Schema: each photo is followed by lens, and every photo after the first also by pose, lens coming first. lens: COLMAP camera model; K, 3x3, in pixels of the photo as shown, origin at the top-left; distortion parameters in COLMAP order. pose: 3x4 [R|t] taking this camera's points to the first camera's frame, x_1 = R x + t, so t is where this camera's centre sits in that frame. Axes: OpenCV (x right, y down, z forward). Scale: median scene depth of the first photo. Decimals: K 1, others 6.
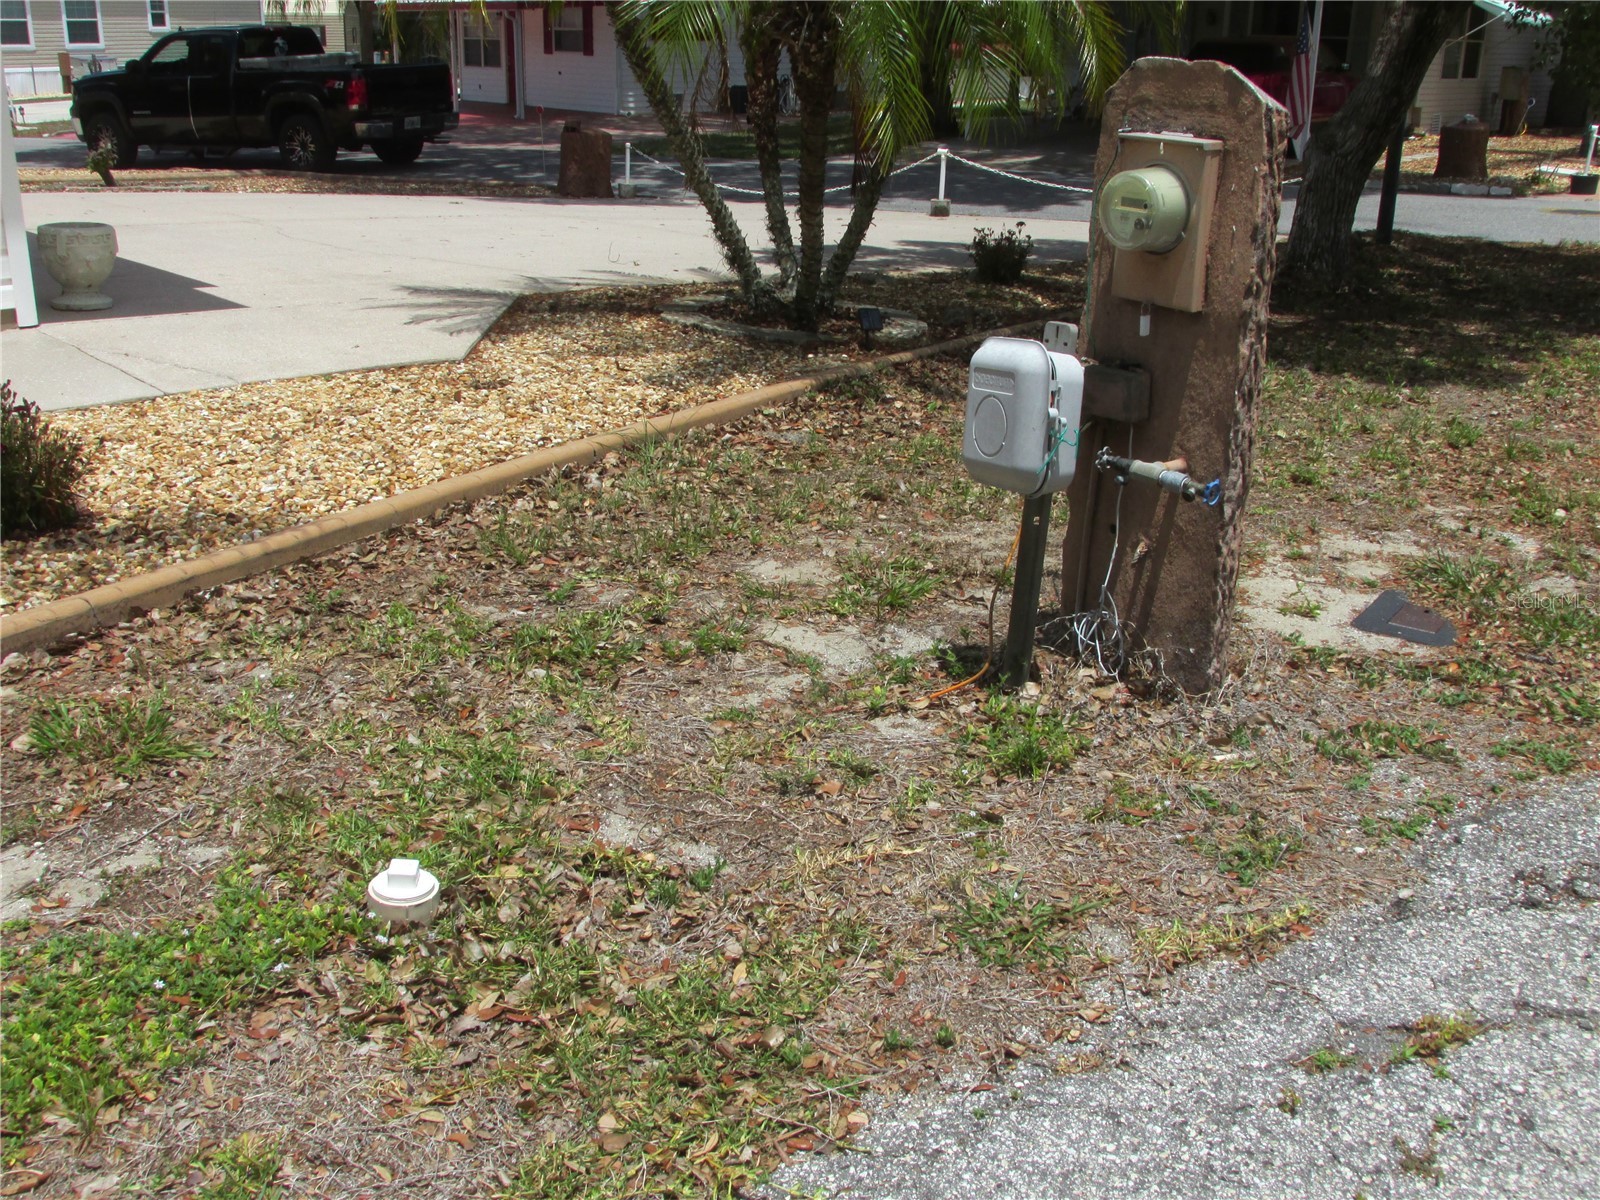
lens RADIAL K [[1554.4, 0, 800.0], [0, 1554.4, 600.0], [0, 0, 1]] dist [-0.073045, 0.016849]
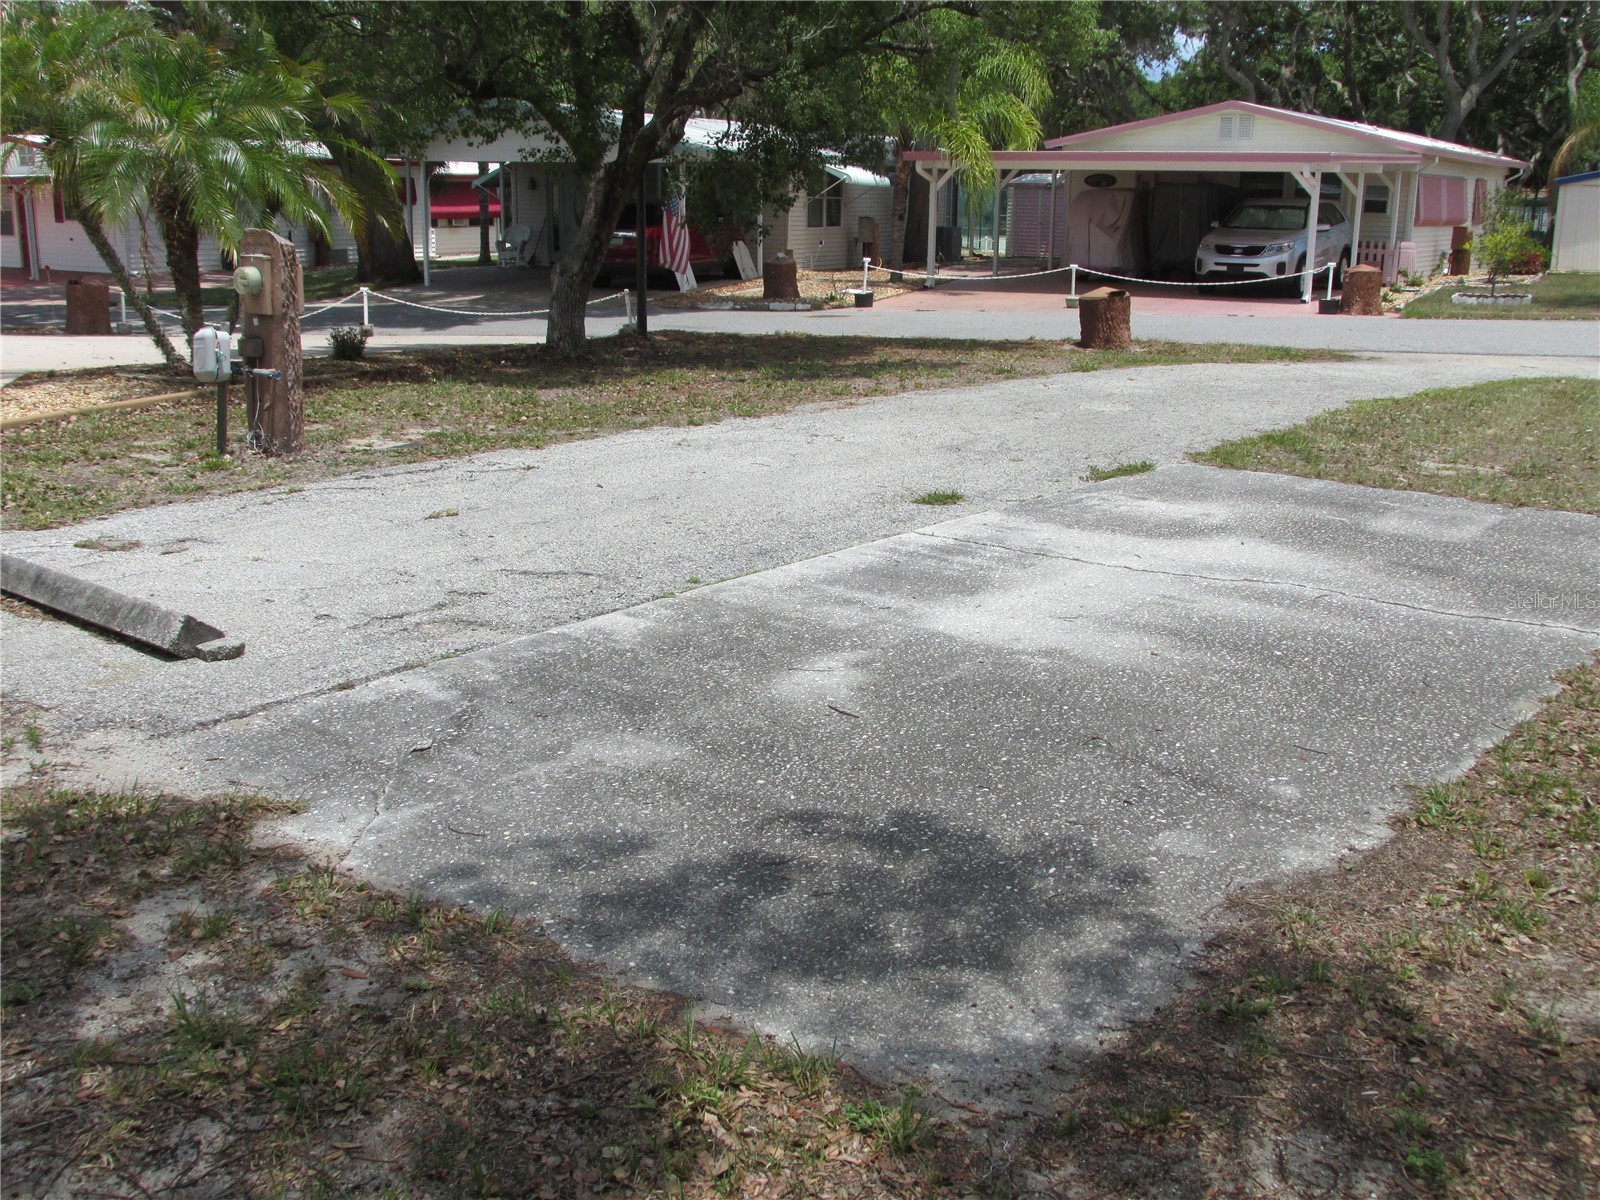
lens RADIAL K [[1554.4, 0, 800.0], [0, 1554.4, 600.0], [0, 0, 1]] dist [-0.073045, 0.016849]
pose [[0.960231, -0.073308, 0.269411, 0.168413], [0.098528, 0.991808, -0.081297, 0.285512], [-0.261244, 0.104609, 0.959588, -0.830425]]
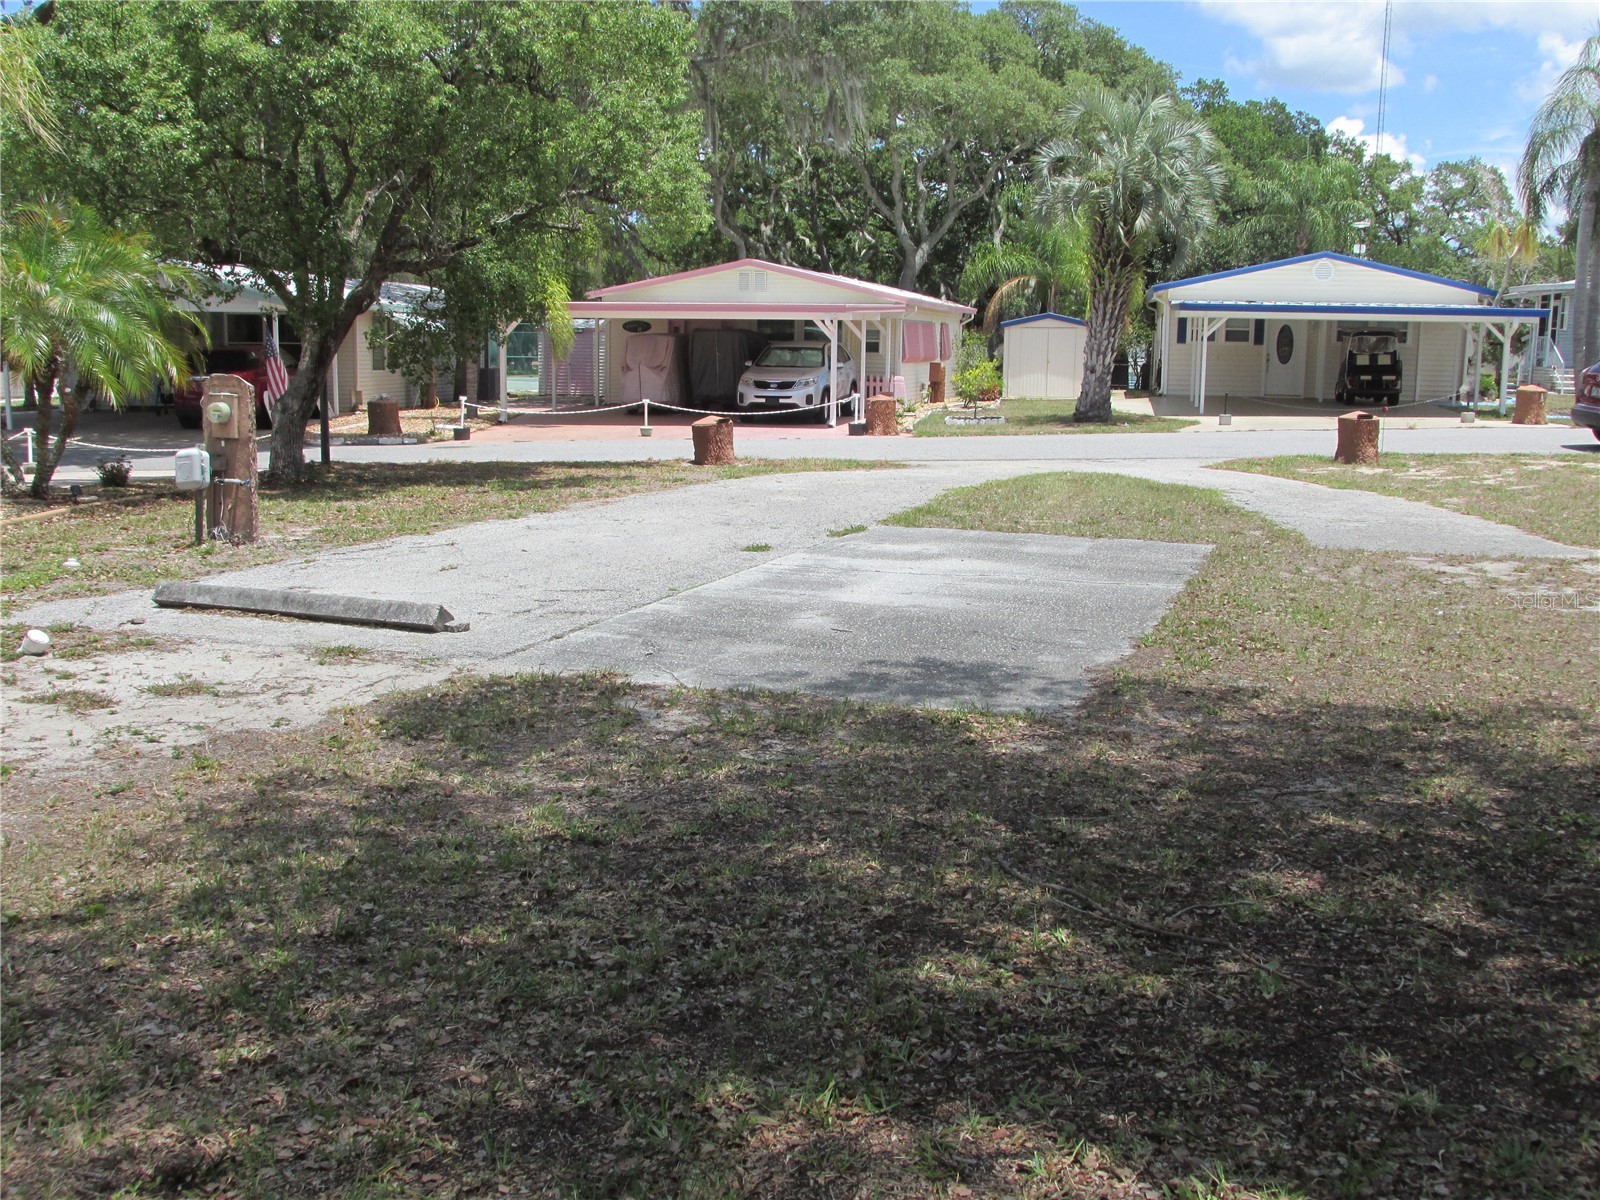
lens RADIAL K [[1554.4, 0, 800.0], [0, 1554.4, 600.0], [0, 0, 1]] dist [-0.073045, 0.016849]
pose [[0.810545, -0.097610, 0.577485, -0.359676], [0.199933, 0.972898, -0.116177, 0.390510], [-0.550494, 0.209625, 0.808093, -1.165704]]
